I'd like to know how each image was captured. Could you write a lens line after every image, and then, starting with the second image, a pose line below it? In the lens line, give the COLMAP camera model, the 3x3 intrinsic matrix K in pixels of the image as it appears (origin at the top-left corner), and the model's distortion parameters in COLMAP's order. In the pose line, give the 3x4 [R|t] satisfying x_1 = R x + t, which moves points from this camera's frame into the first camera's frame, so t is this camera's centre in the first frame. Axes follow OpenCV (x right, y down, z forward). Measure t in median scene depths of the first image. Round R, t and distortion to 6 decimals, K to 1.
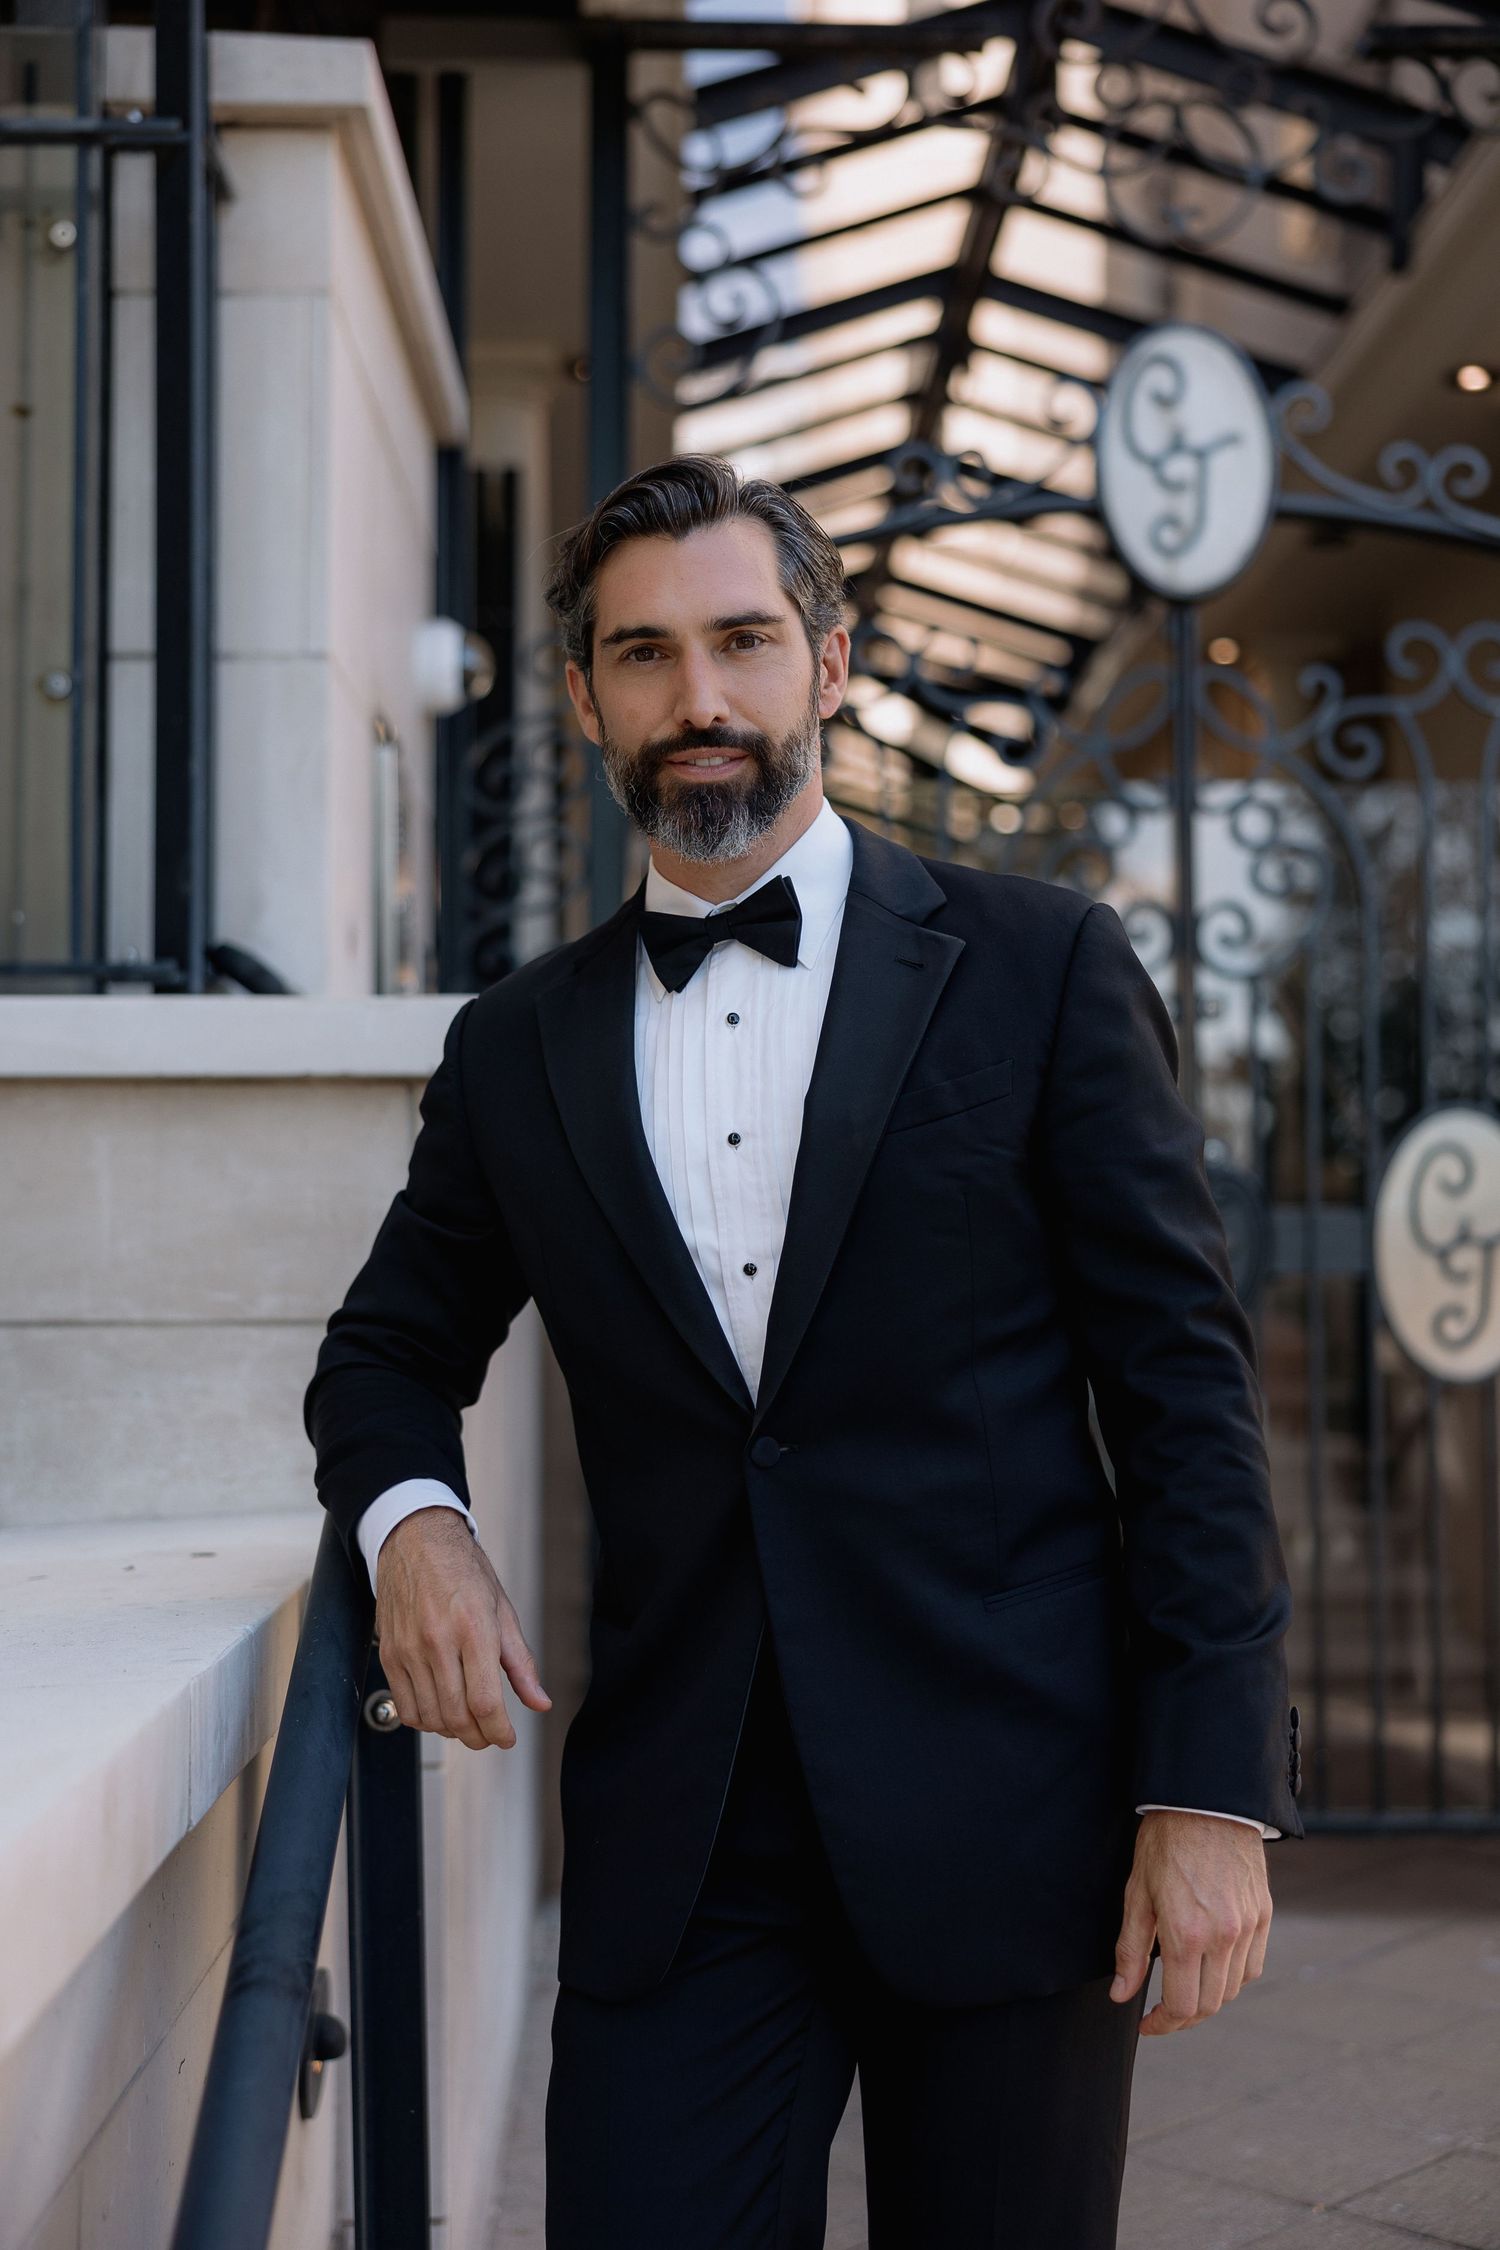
lens RADIAL K [[2912.4, 0, 750.0], [0, 2912.4, 1125.0], [0, 0, 1]] dist [0.018981, -0.011487]
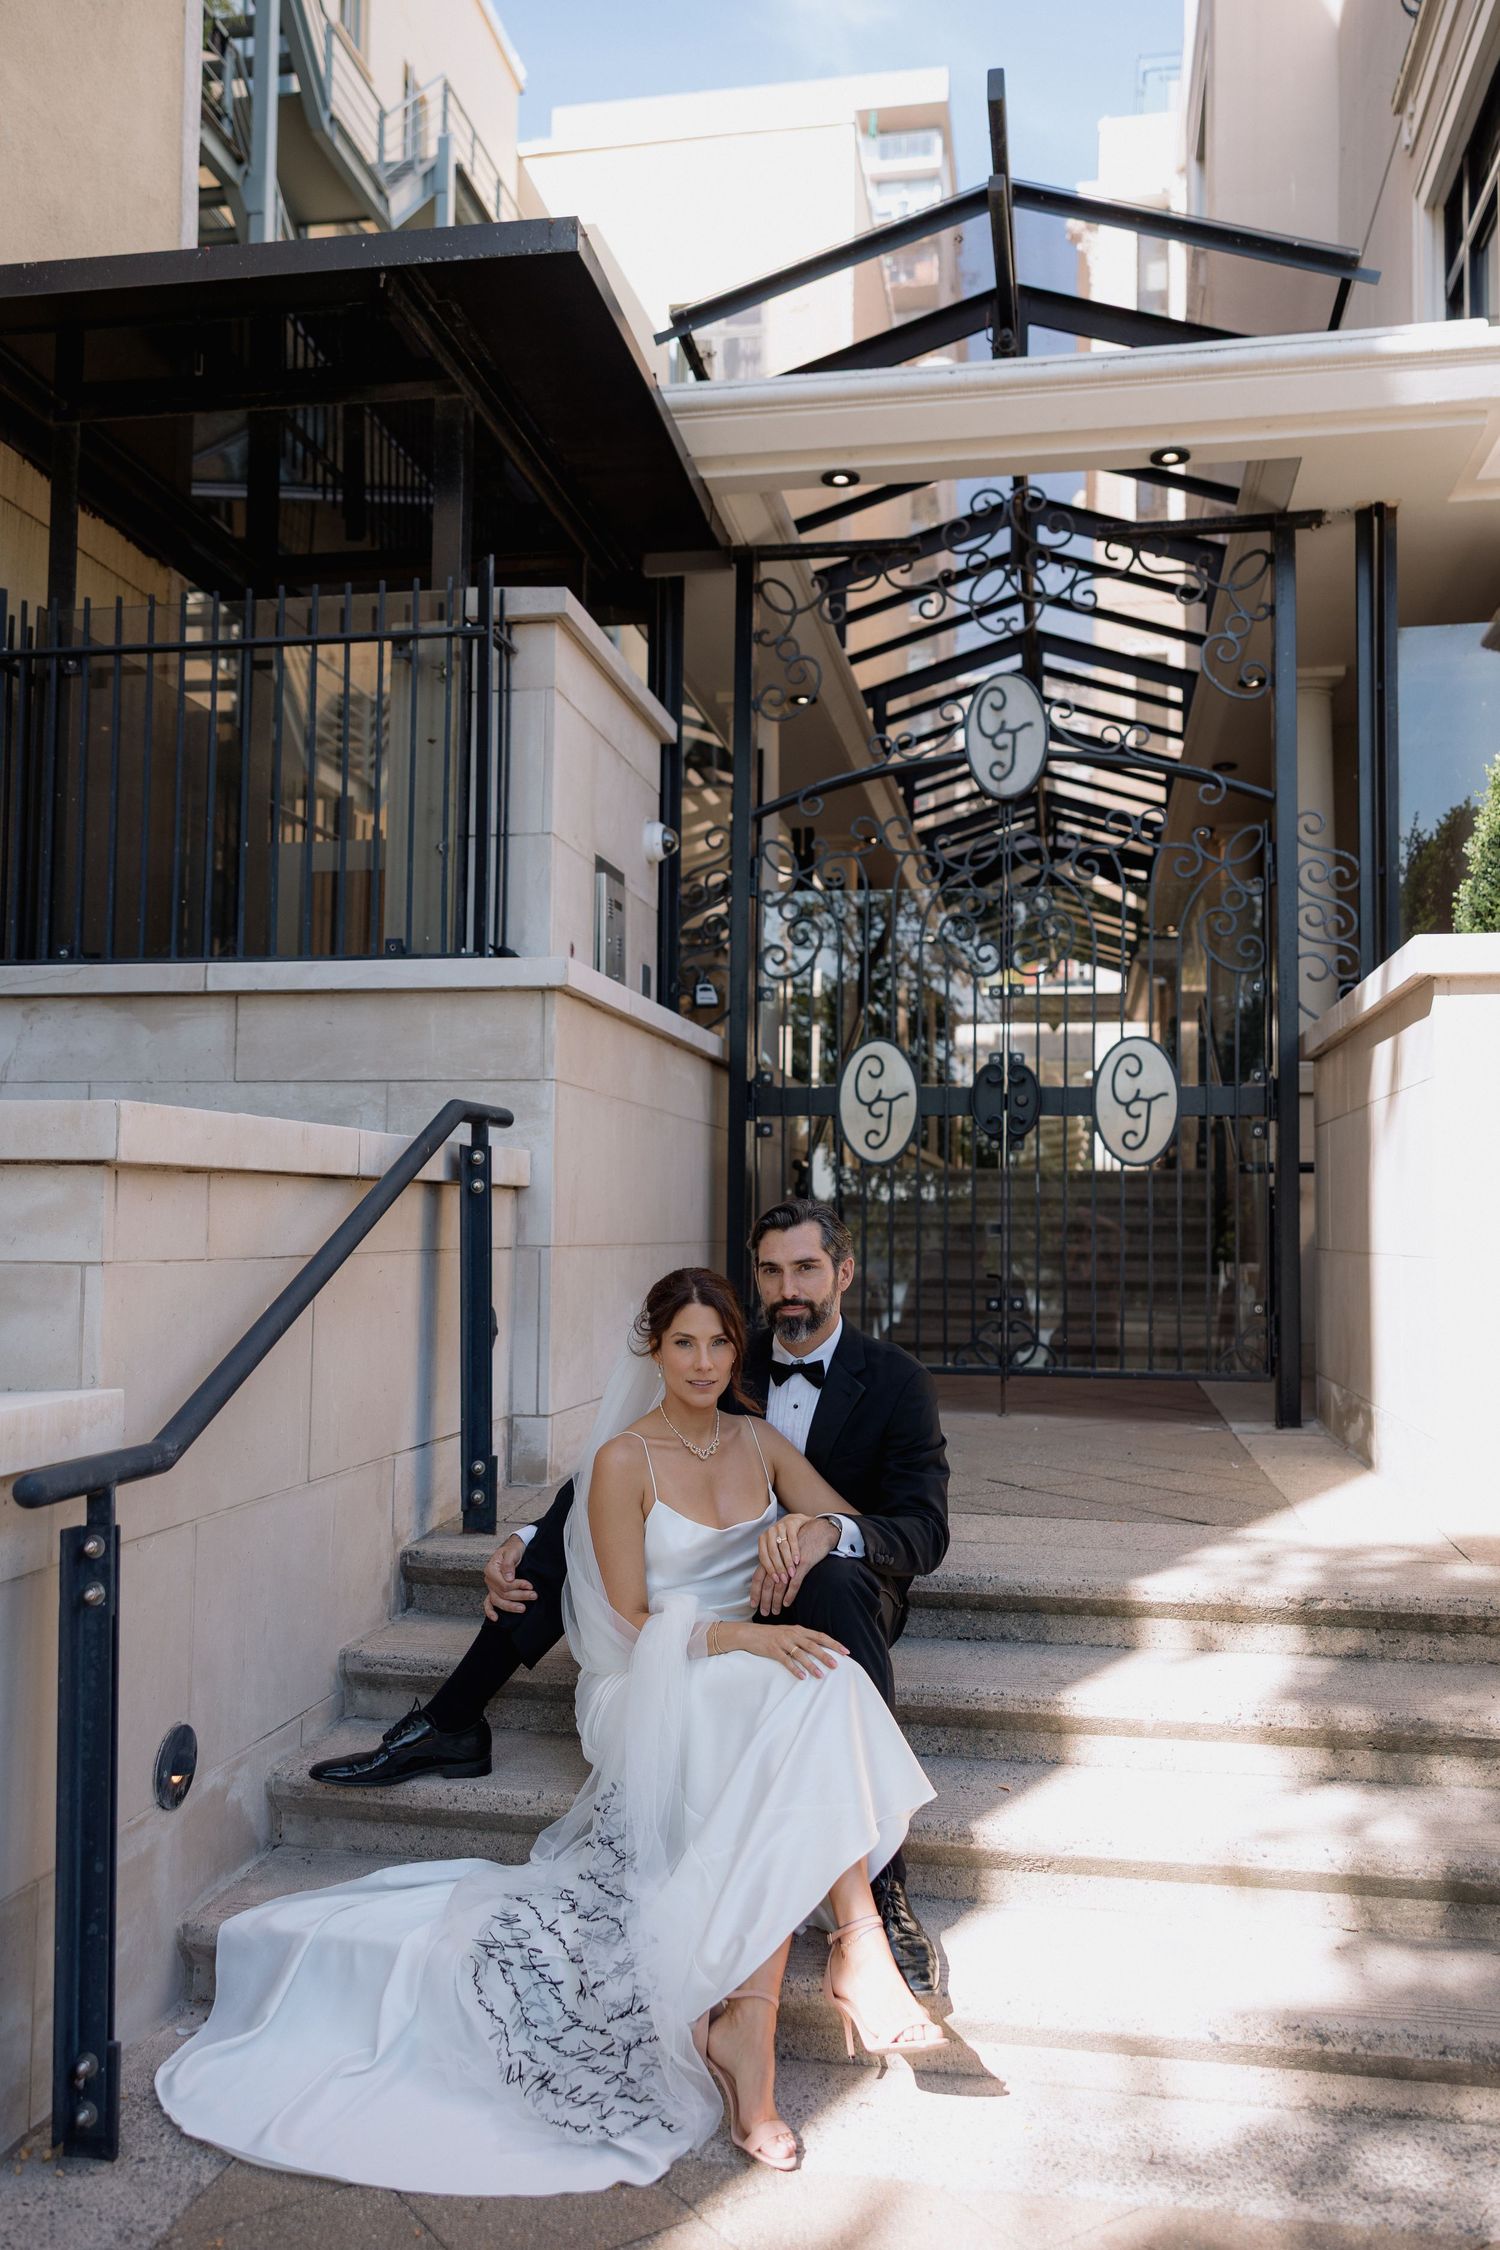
lens RADIAL K [[1770.5, 0, 742.5], [0, 1770.5, 1131.9], [0, 0, 1]] dist [0.004112, 0.005126]
pose [[0.978076, 0.002795, -0.208231, 0.332257], [-0.004149, 0.999973, -0.006064, 0.103583], [0.208208, 0.006795, 0.978061, -0.447039]]
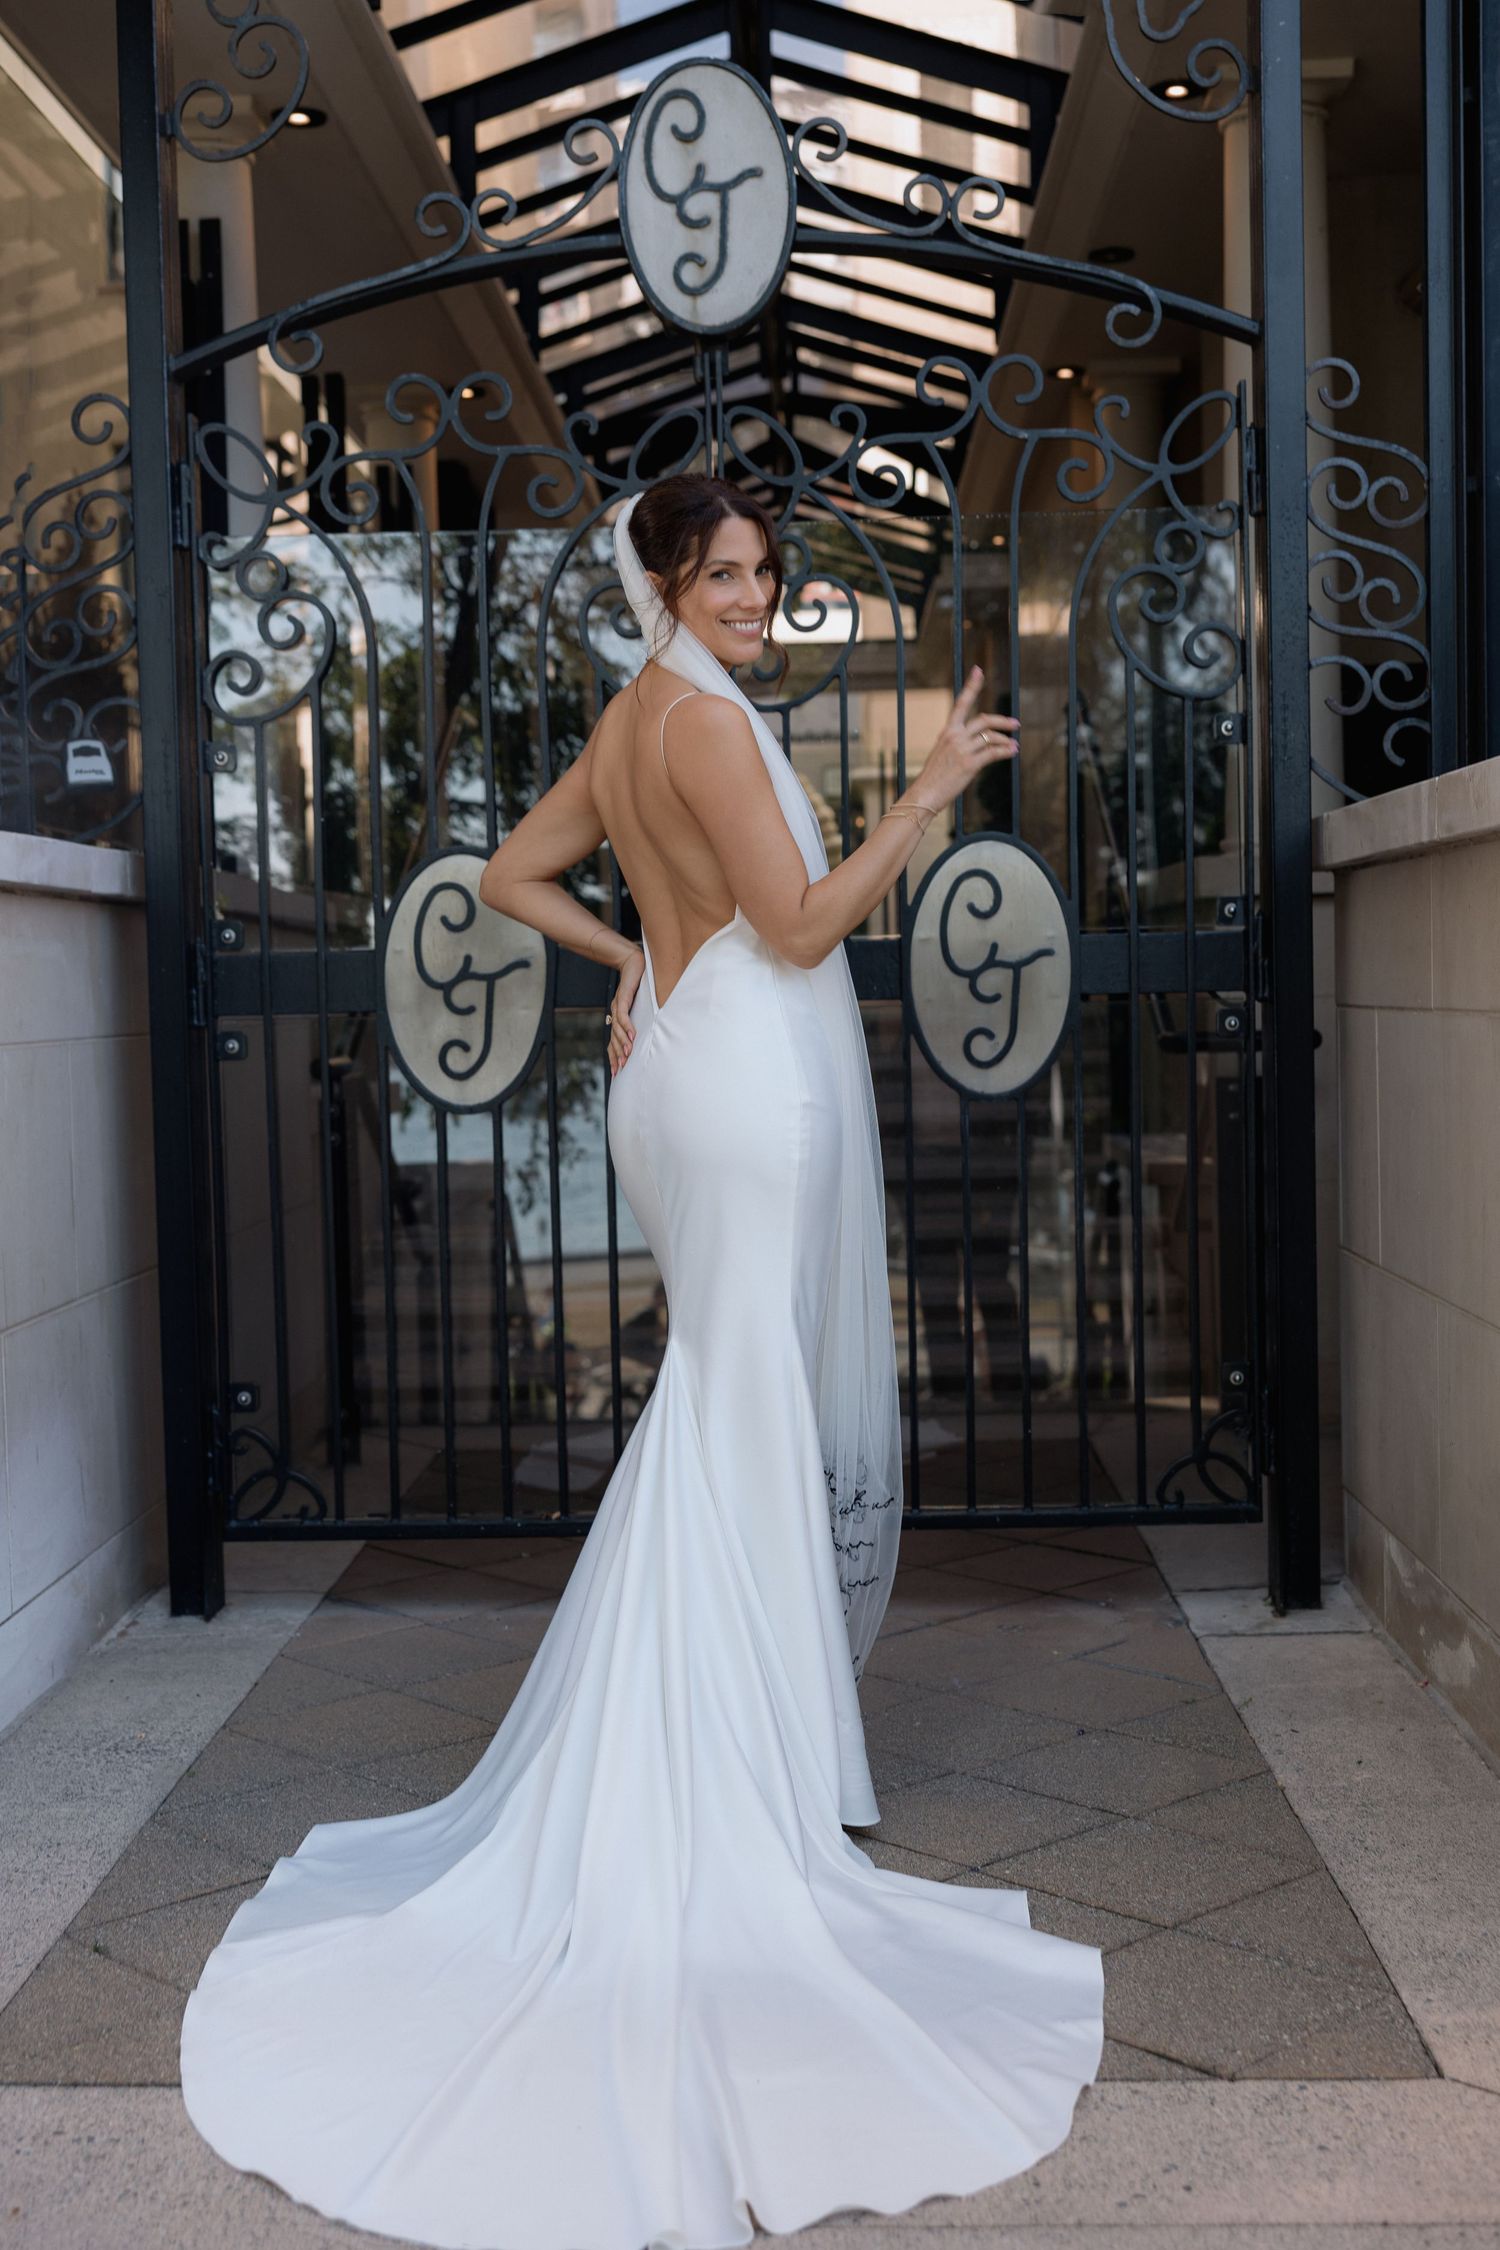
lens RADIAL K [[2817.9, 0, 724.9], [0, 2817.9, 1141.0], [0, 0, 1]] dist [0.005857, 0.021786]
pose [[0.997903, -0.017558, -0.062307, 0.302310], [0.023846, 0.994533, 0.101668, -0.002164], [0.060181, -0.102940, 0.992865, -0.006759]]
